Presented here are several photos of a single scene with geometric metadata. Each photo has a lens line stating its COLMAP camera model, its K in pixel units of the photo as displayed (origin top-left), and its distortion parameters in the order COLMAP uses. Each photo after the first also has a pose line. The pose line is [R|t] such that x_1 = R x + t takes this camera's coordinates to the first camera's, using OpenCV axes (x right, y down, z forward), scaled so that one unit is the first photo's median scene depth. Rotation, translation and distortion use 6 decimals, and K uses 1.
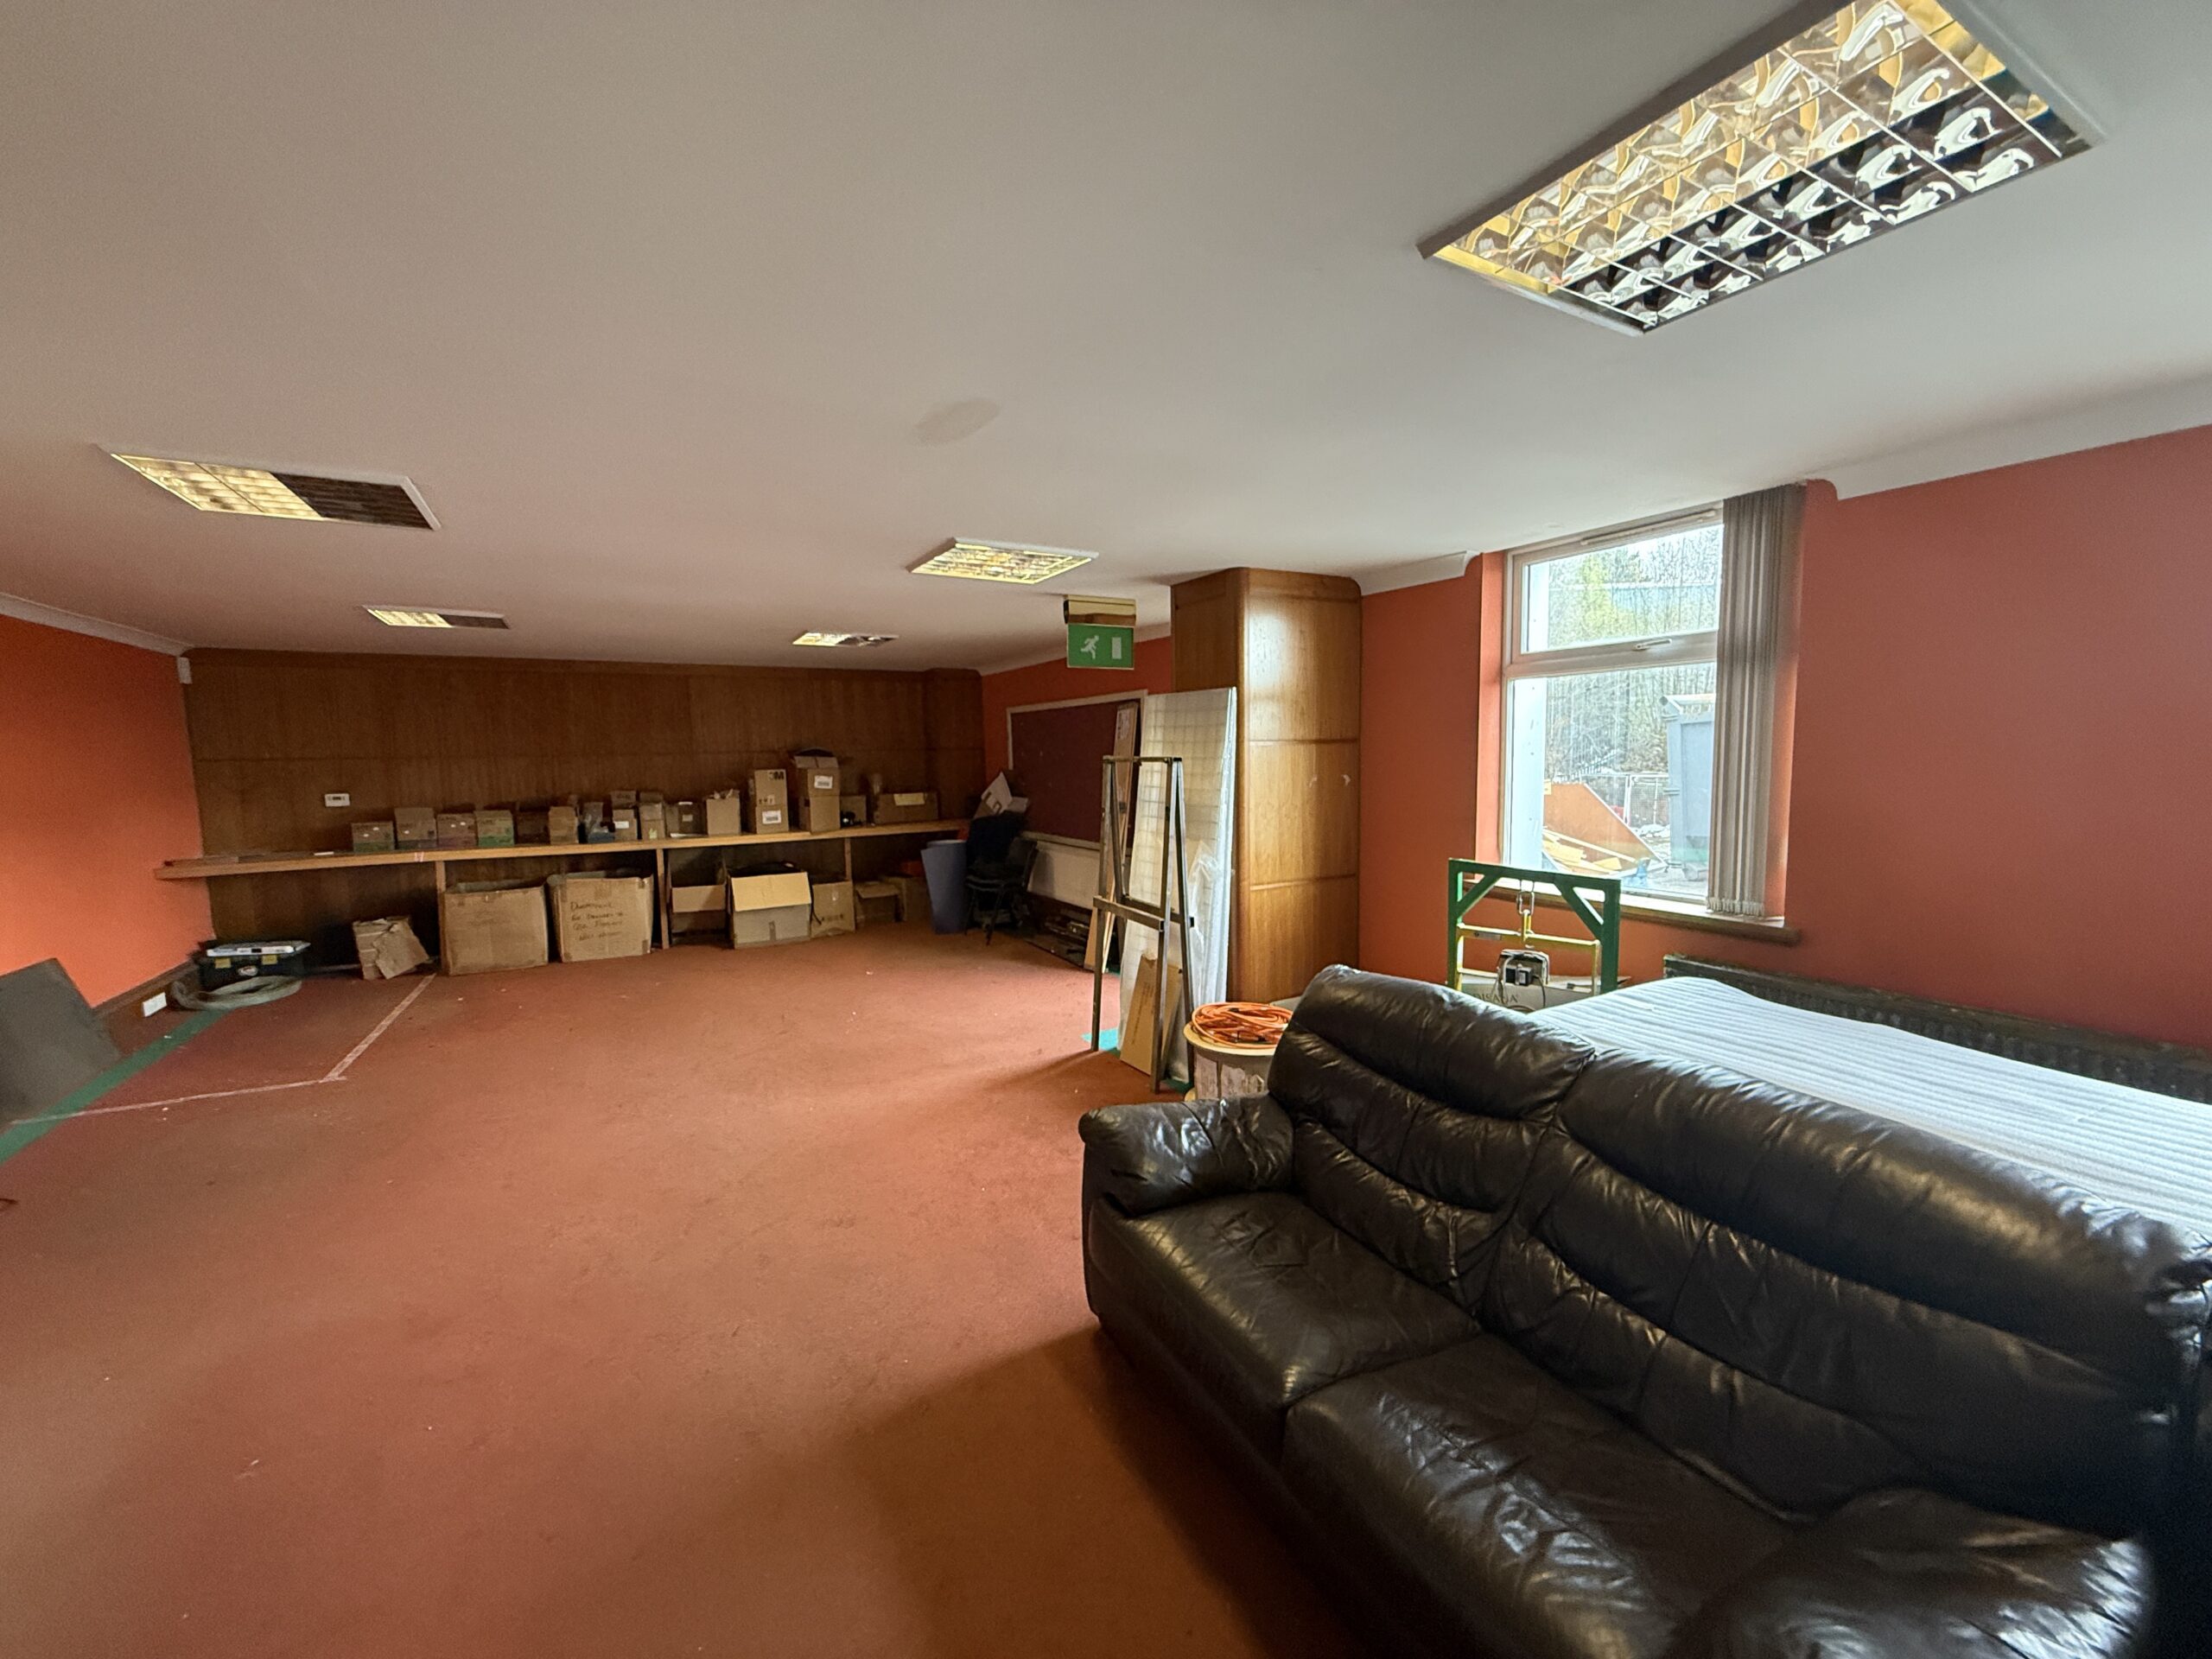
lens RADIAL K [[876.7, 0, 1102.3], [0, 876.7, 831.4], [0, 0, 1]] dist [-0.001047, 0.000210]
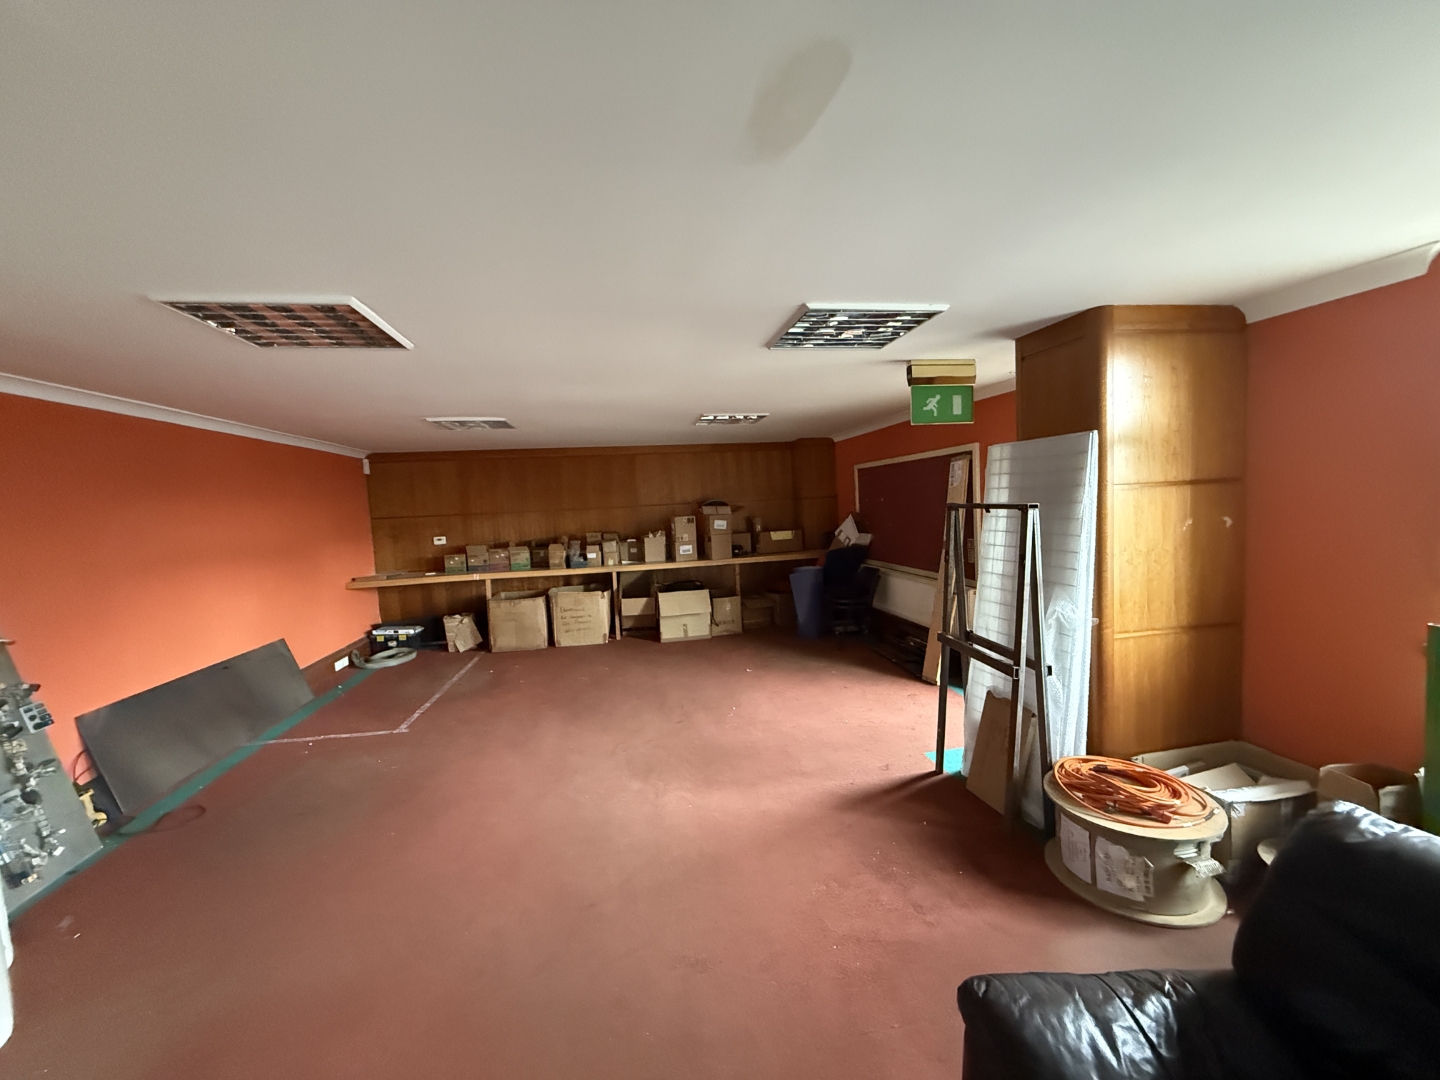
lens RADIAL K [[570.7, 0, 713.3], [0, 570.7, 541.2], [0, 0, 1]] dist [-0.001047, 0.000210]
pose [[0.939285, -0.004539, -0.343108, -0.024499], [0.000278, 0.999922, -0.012467, -0.026297], [0.343138, 0.011614, 0.939213, 0.205592]]
